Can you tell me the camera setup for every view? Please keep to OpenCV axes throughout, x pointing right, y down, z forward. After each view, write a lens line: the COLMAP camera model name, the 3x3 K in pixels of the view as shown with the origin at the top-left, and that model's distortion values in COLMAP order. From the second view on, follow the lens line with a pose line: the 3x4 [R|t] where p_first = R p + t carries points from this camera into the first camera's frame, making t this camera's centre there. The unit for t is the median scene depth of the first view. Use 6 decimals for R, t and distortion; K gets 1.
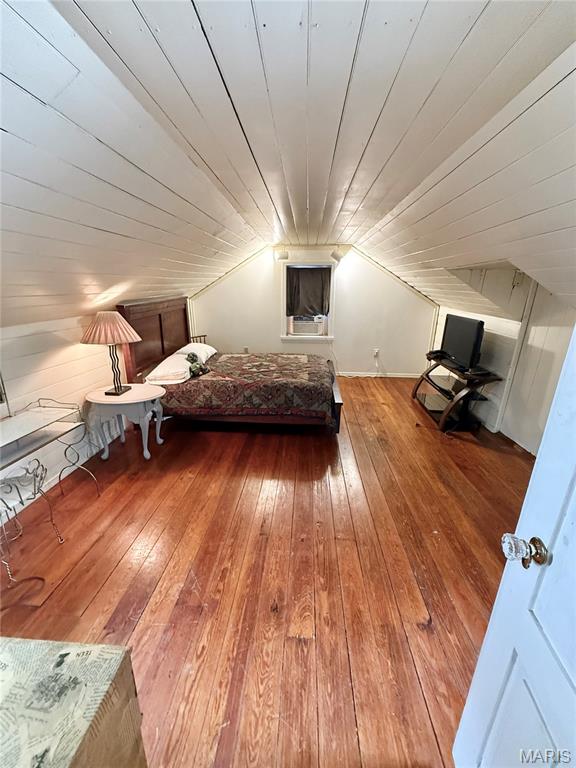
lens RADIAL K [[305.7, 0, 288.5], [0, 305.7, 382.4], [0, 0, 1]] dist [0.000348, -0.000025]
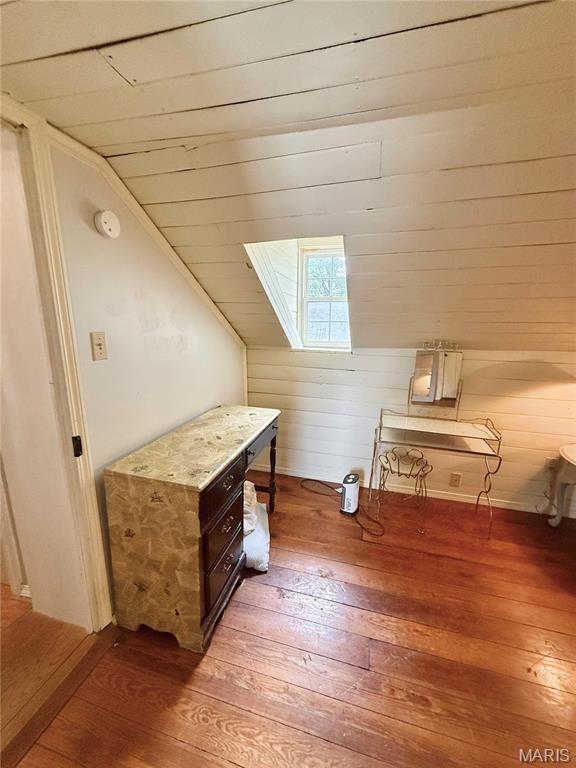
lens RADIAL K [[305.7, 0, 288.9], [0, 305.7, 385.9], [0, 0, 1]] dist [0.000348, -0.000025]
pose [[-0.198456, 0.196221, -0.960267, 0.362269], [-0.301243, 0.920117, 0.250274, -0.123010], [0.932667, 0.338942, -0.123493, 0.521063]]
